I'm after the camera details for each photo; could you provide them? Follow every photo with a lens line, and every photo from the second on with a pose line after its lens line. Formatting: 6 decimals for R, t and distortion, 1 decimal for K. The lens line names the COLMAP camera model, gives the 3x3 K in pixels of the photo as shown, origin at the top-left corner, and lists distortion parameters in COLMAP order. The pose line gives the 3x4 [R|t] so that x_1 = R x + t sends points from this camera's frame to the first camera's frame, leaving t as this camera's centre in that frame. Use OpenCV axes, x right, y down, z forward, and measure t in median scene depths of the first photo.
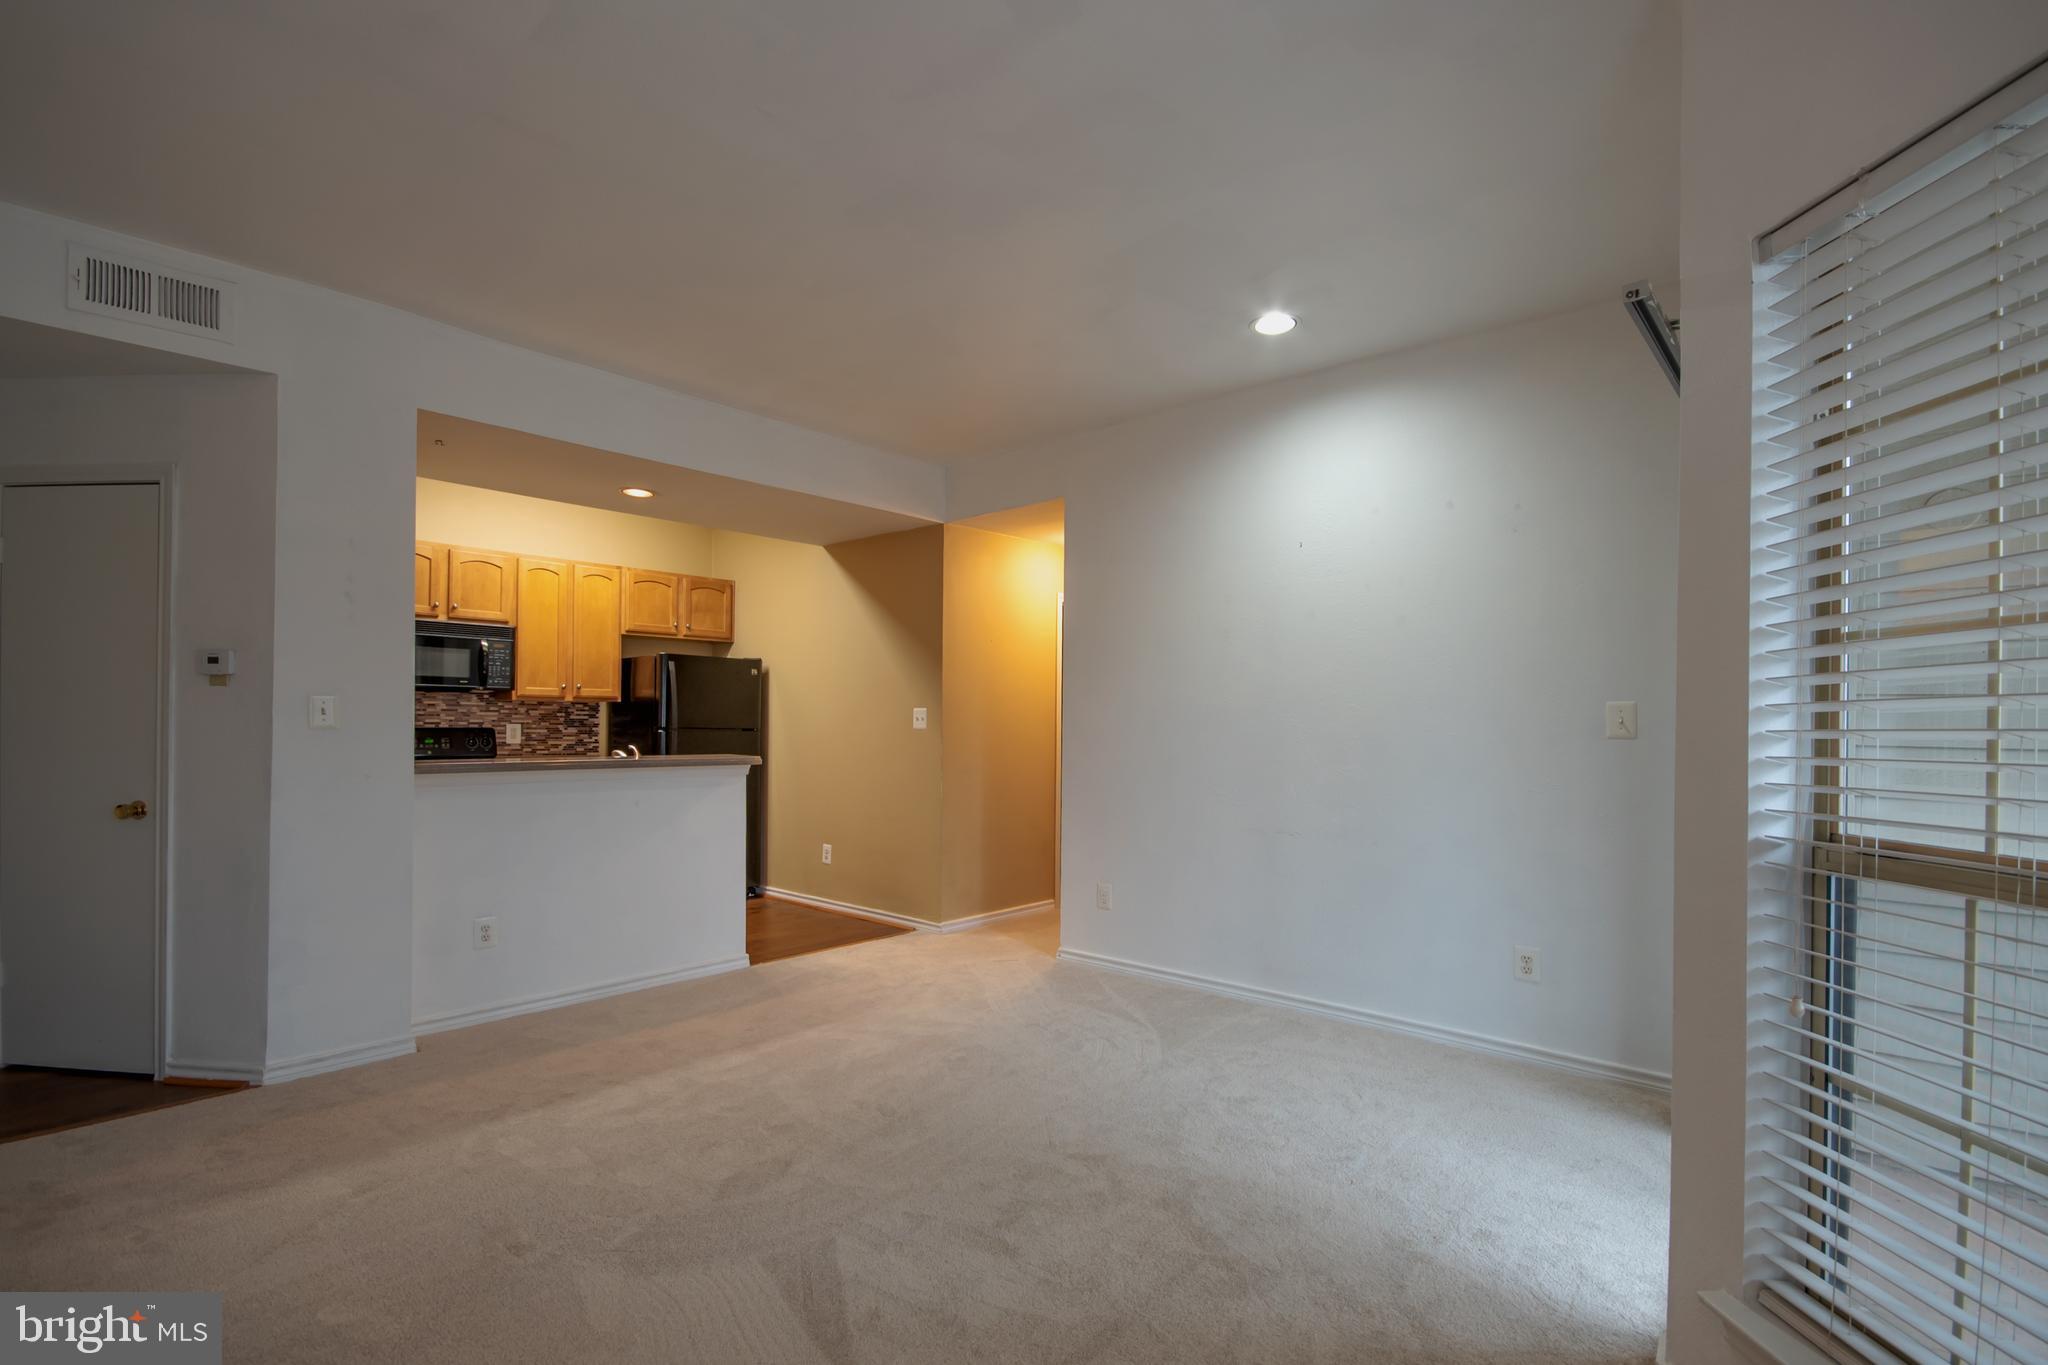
lens RADIAL K [[949.5, 0, 1019.6], [0, 949.5, 726.7], [0, 0, 1]] dist [0.008573, -0.001007]
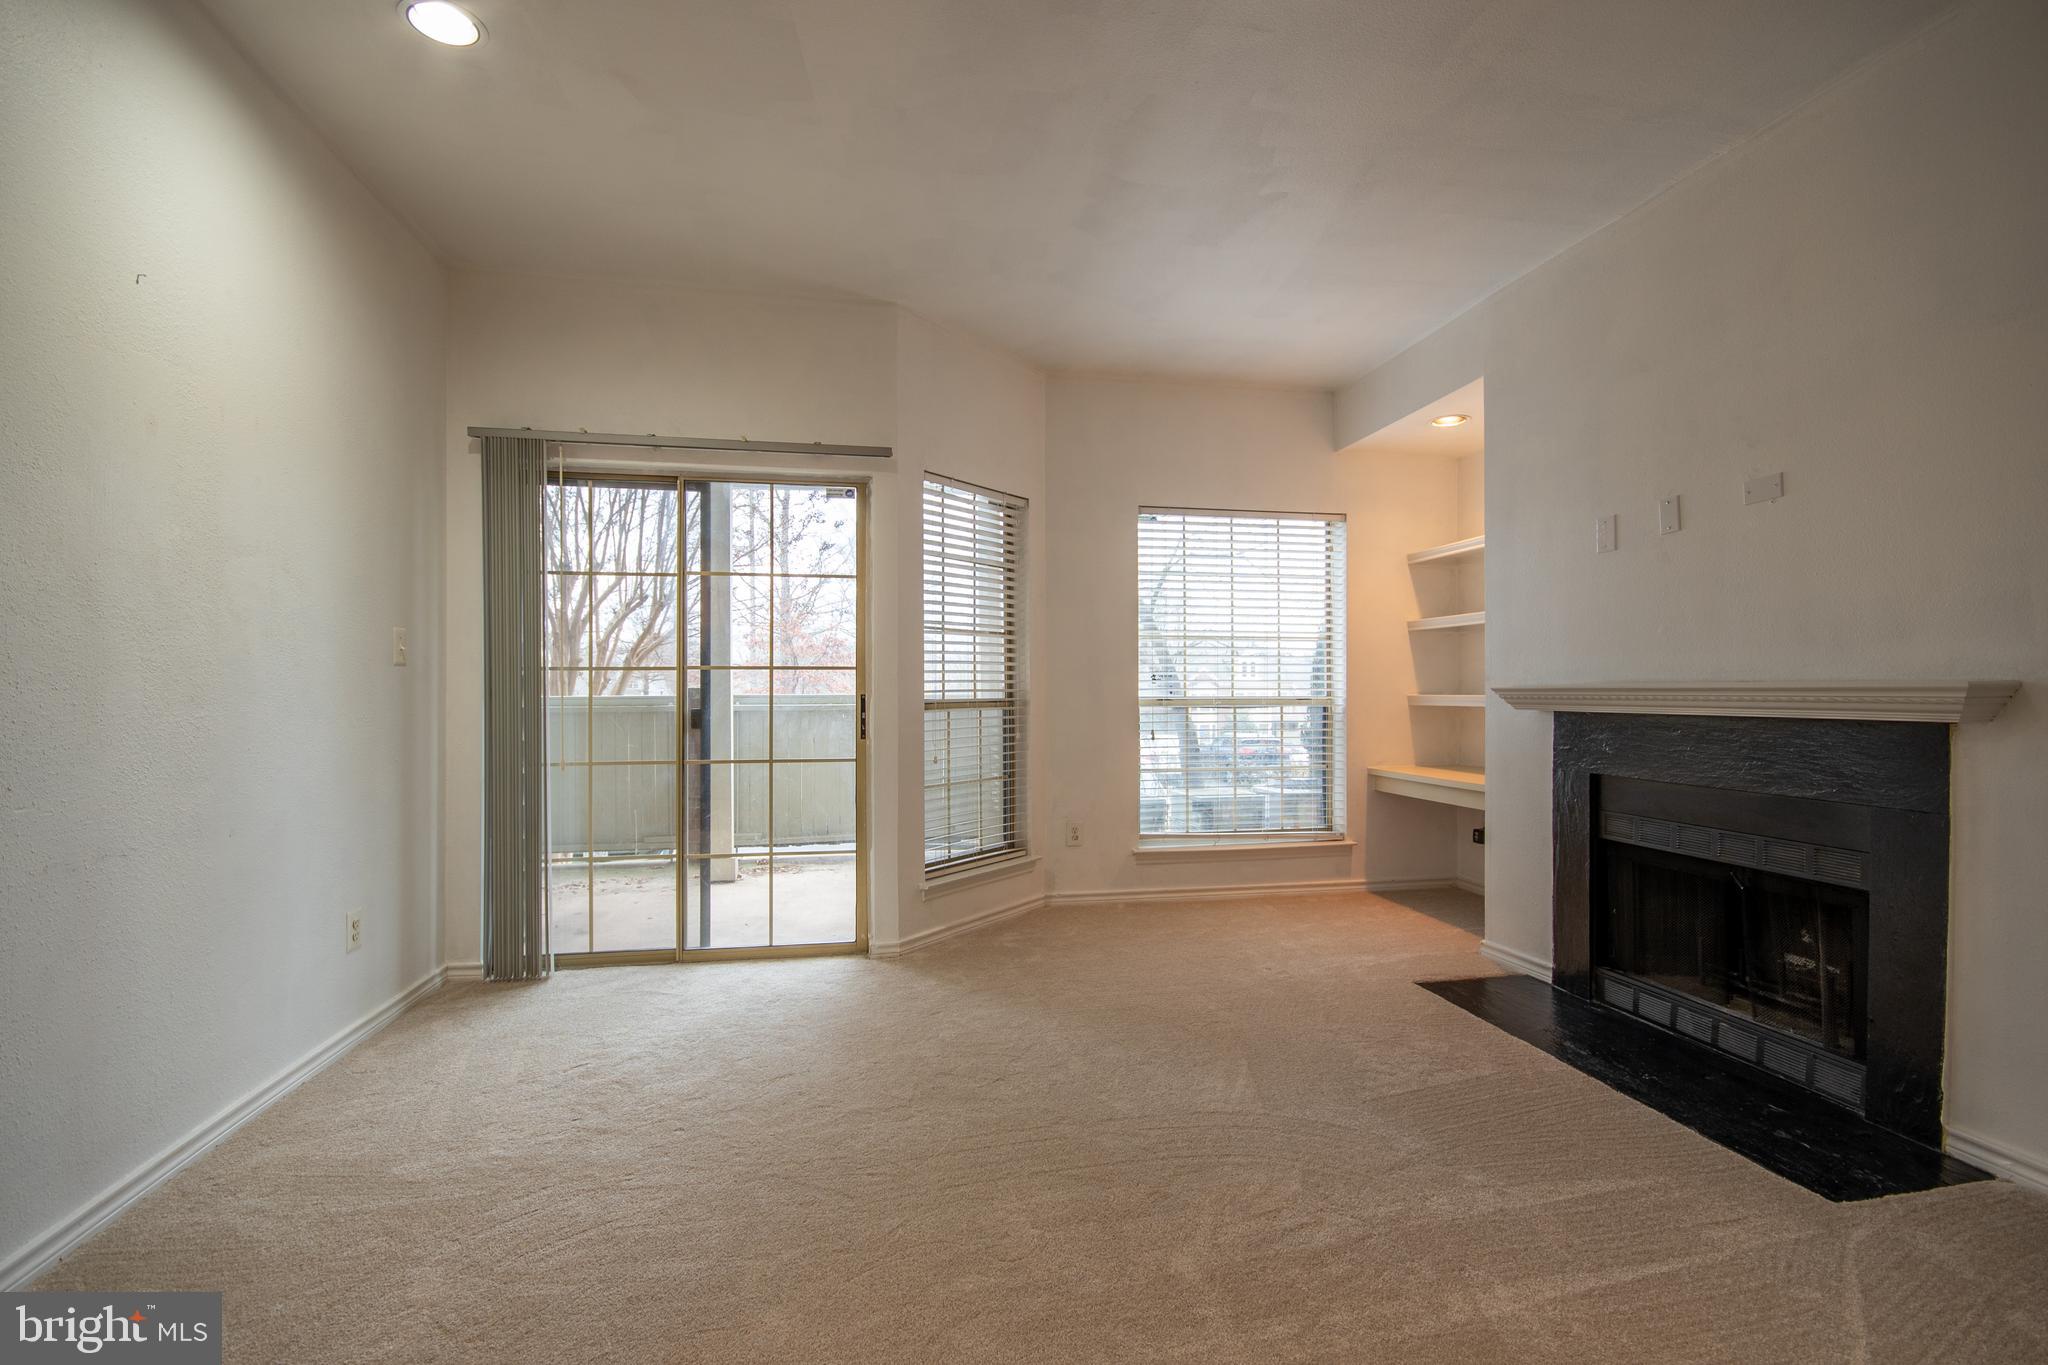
lens RADIAL K [[918.5, 0, 1022.4], [0, 918.5, 689.3], [0, 0, 1]] dist [-0.000305, -0.000688]
pose [[-0.791205, -0.005966, 0.611522, -0.252078], [0.000289, 0.999949, 0.010130, 0.014820], [-0.611551, 0.008191, -0.791162, 0.733677]]
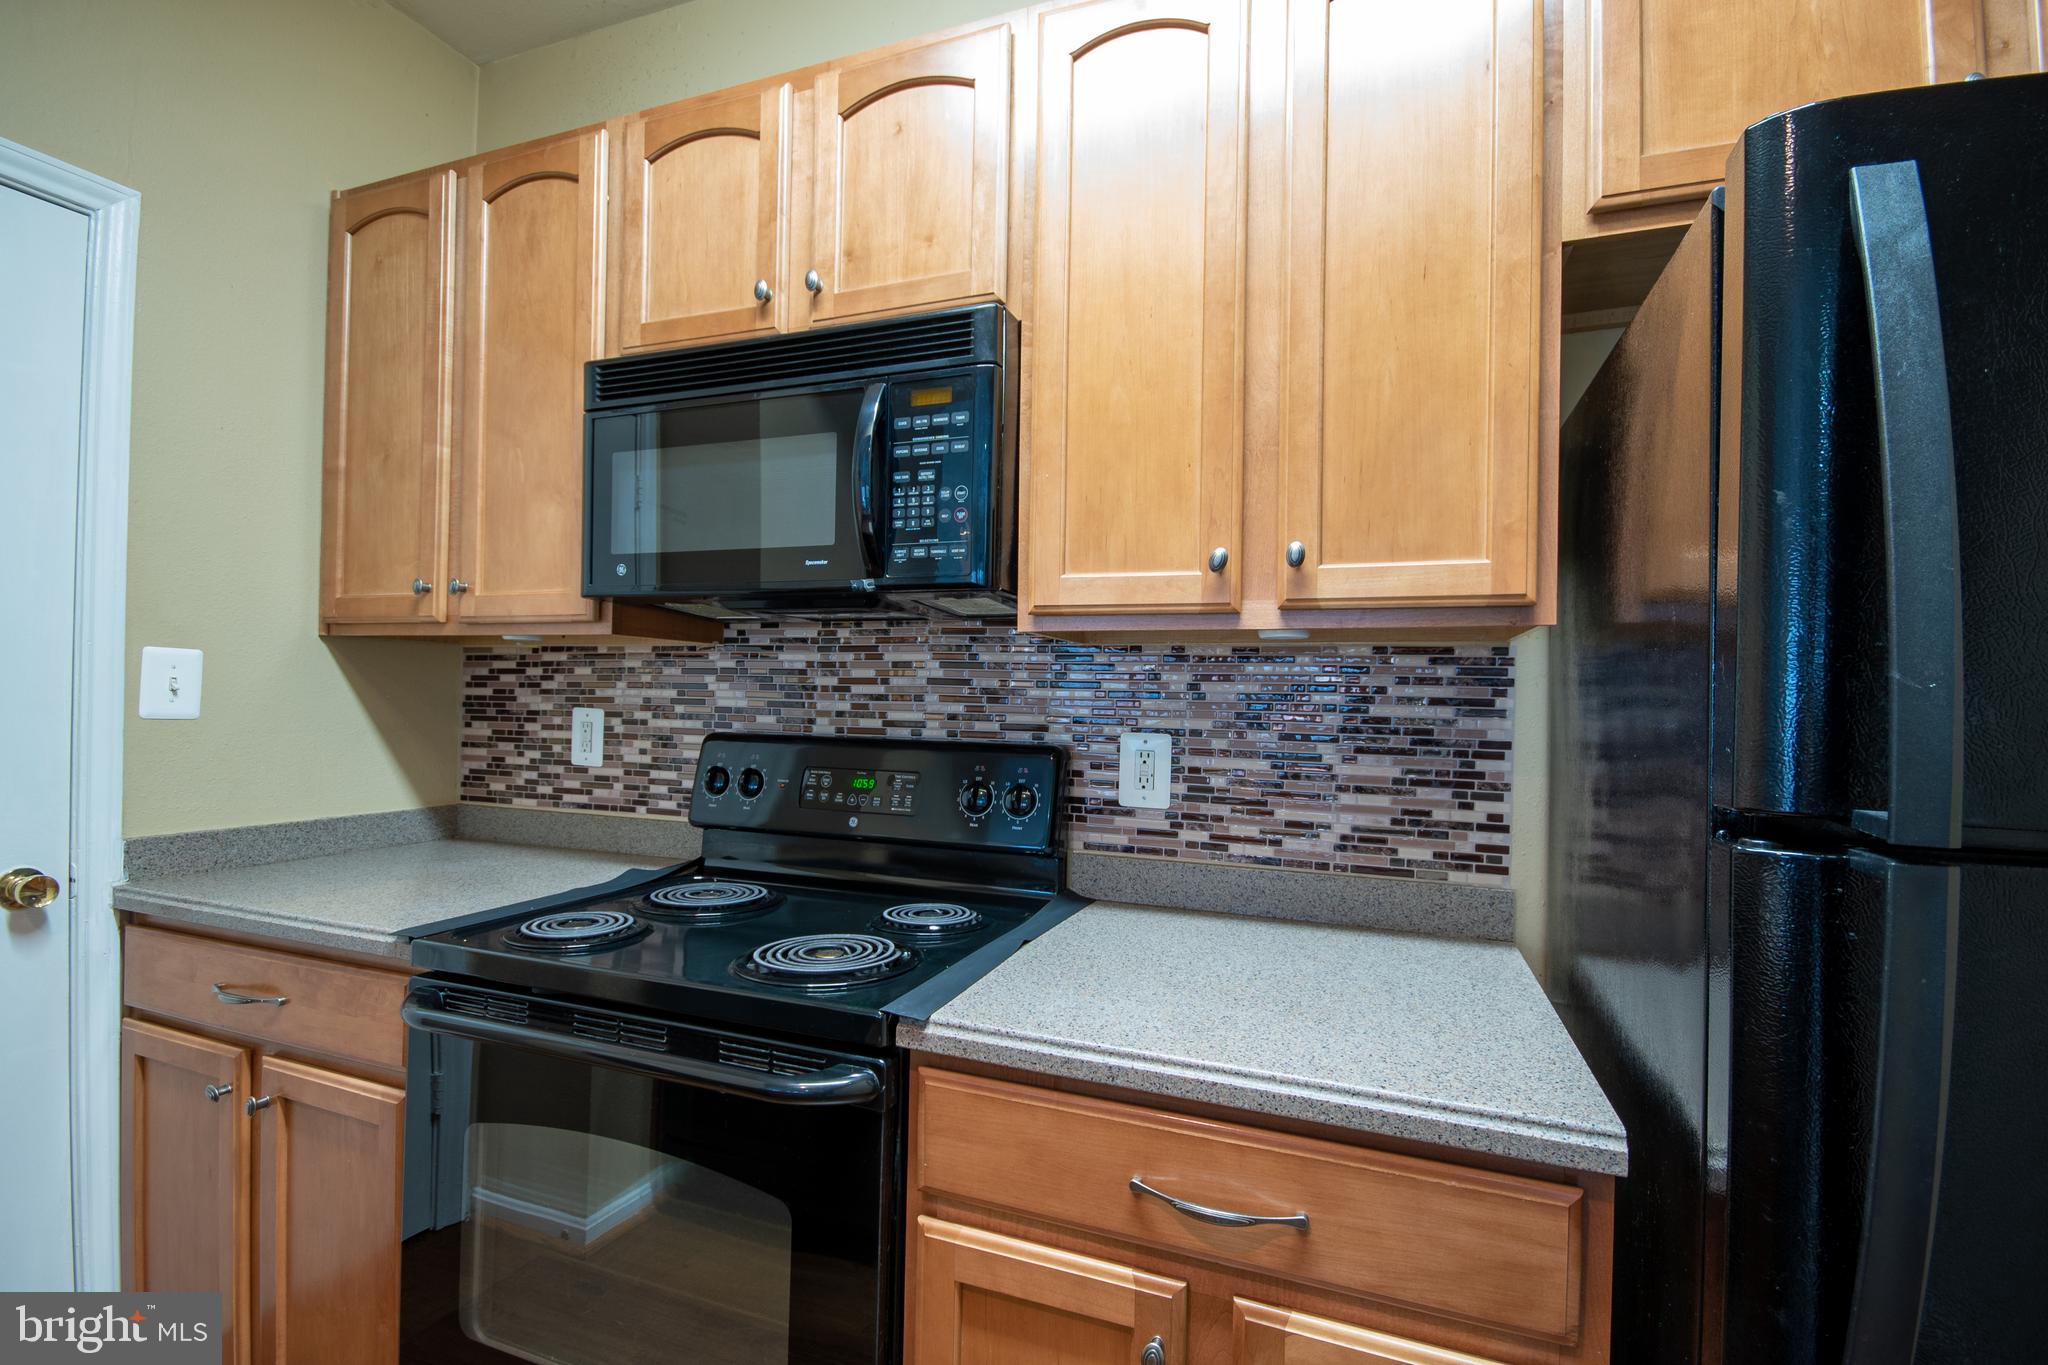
lens RADIAL K [[903.1, 0, 1026.0], [0, 903.1, 691.5], [0, 0, 1]] dist [-0.000725, 0.000515]
pose [[0.361058, -0.010707, -0.932482, -0.315780], [-0.021470, 0.999574, -0.019790, -0.008872], [0.932296, 0.027165, 0.360674, 0.895025]]
